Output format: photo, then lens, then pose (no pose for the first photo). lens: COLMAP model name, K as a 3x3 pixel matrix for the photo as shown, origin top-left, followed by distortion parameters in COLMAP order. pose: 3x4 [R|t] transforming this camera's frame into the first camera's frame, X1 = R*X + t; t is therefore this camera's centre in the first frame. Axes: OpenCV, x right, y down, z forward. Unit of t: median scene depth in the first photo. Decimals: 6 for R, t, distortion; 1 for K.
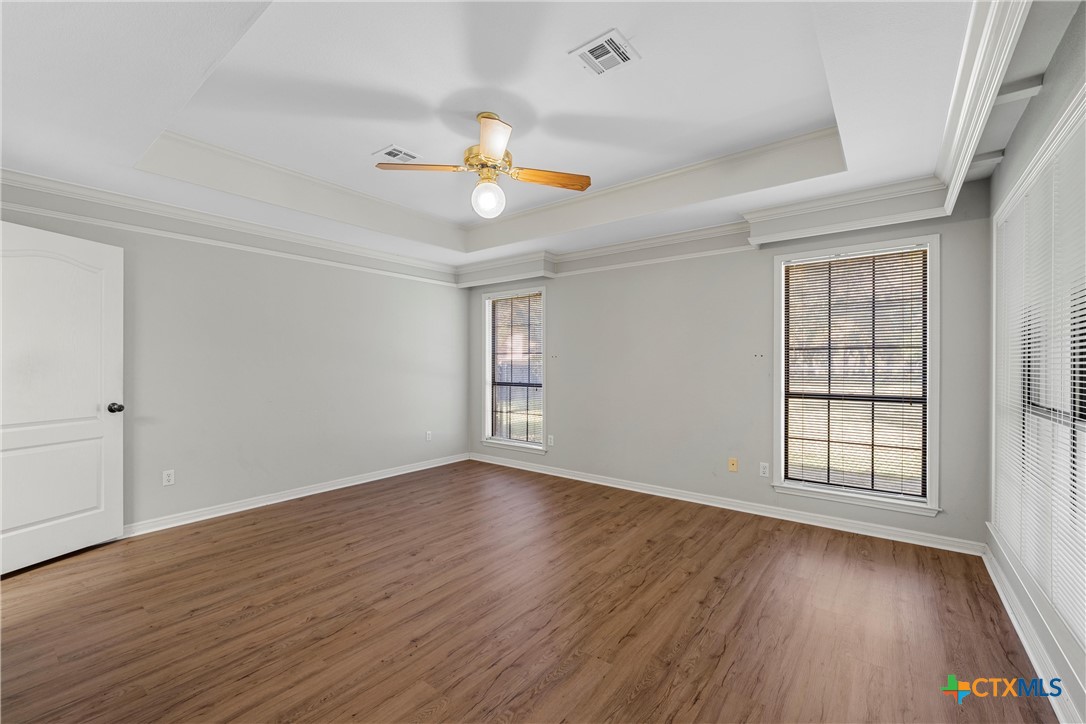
lens RADIAL K [[452.6, 0, 542.4], [0, 452.6, 362.4], [0, 0, 1]] dist [-0.000013, -0.000092]
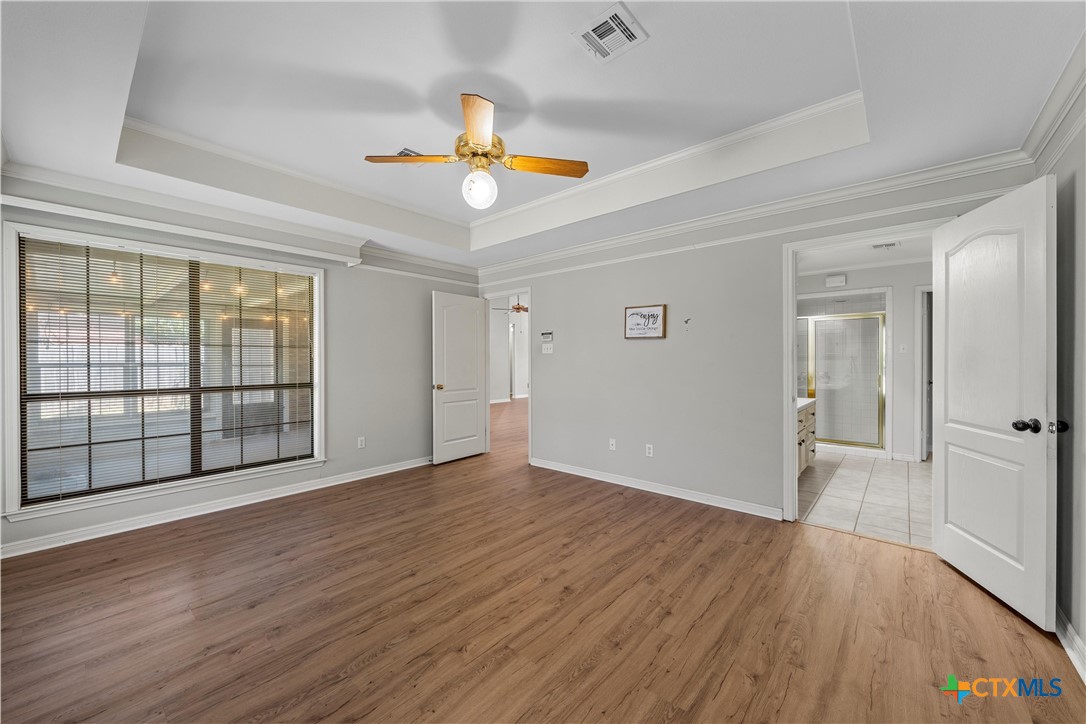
lens RADIAL K [[429.1, 0, 538.3], [0, 429.1, 368.1], [0, 0, 1]] dist [-0.000968, -0.000531]
pose [[-0.997692, -0.000262, 0.067900, -0.331465], [0.000720, 0.999895, 0.014443, 0.007633], [-0.067897, 0.014458, -0.997588, 2.074122]]
